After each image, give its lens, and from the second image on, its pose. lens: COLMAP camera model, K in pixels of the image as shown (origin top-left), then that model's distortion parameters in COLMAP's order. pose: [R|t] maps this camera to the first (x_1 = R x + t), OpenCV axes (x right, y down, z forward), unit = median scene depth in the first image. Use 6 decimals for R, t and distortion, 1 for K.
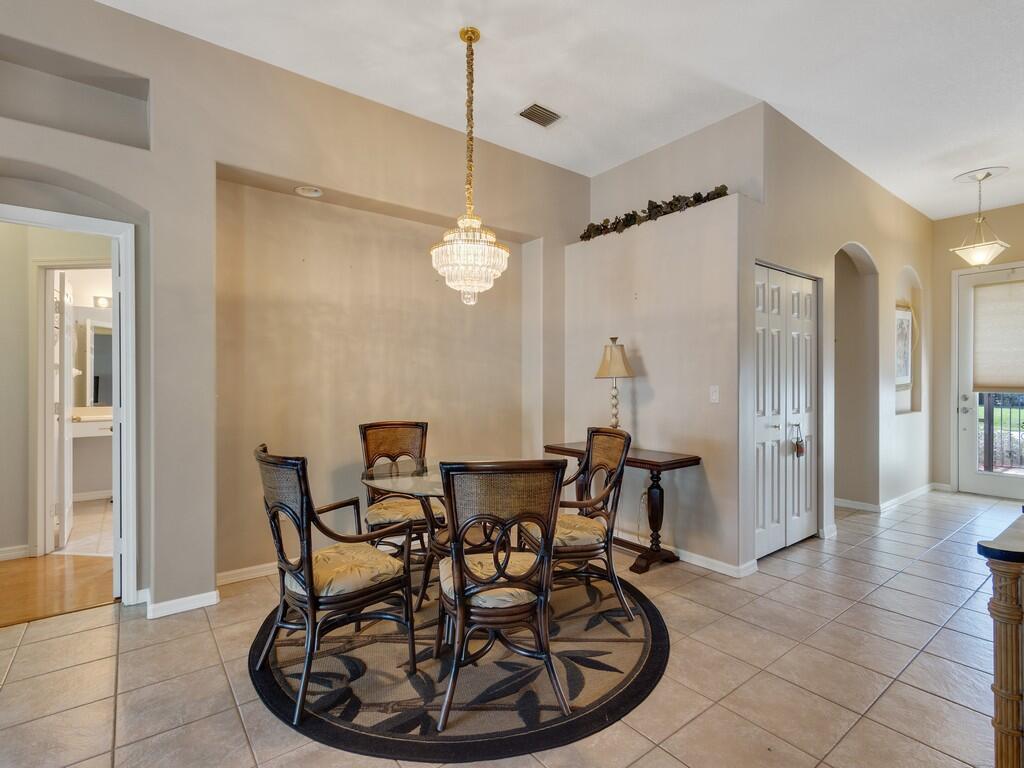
lens RADIAL K [[501.8, 0, 511.4], [0, 501.8, 382.3], [0, 0, 1]] dist [-0.017546, -0.002680]
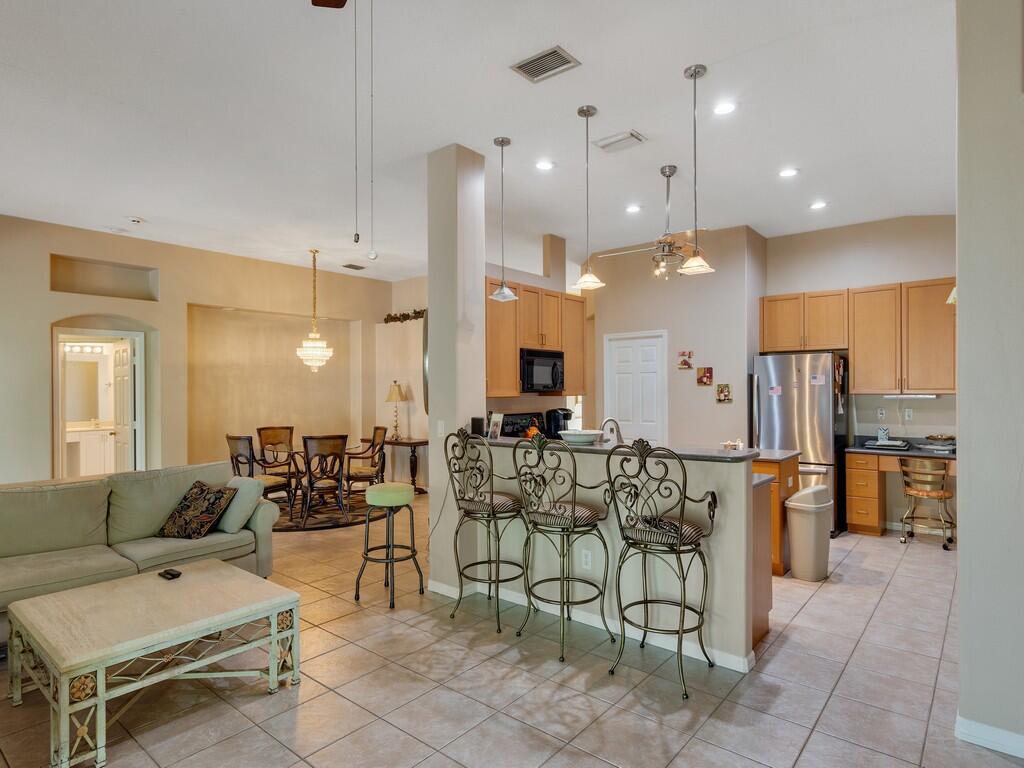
lens RADIAL K [[567.2, 0, 502.2], [0, 567.2, 383.4], [0, 0, 1]] dist [0.016950, -0.004429]
pose [[0.978065, -0.005648, 0.208223, 0.177128], [0.008701, 0.999868, -0.013749, -0.052401], [-0.208118, 0.015259, 0.977985, -1.421824]]
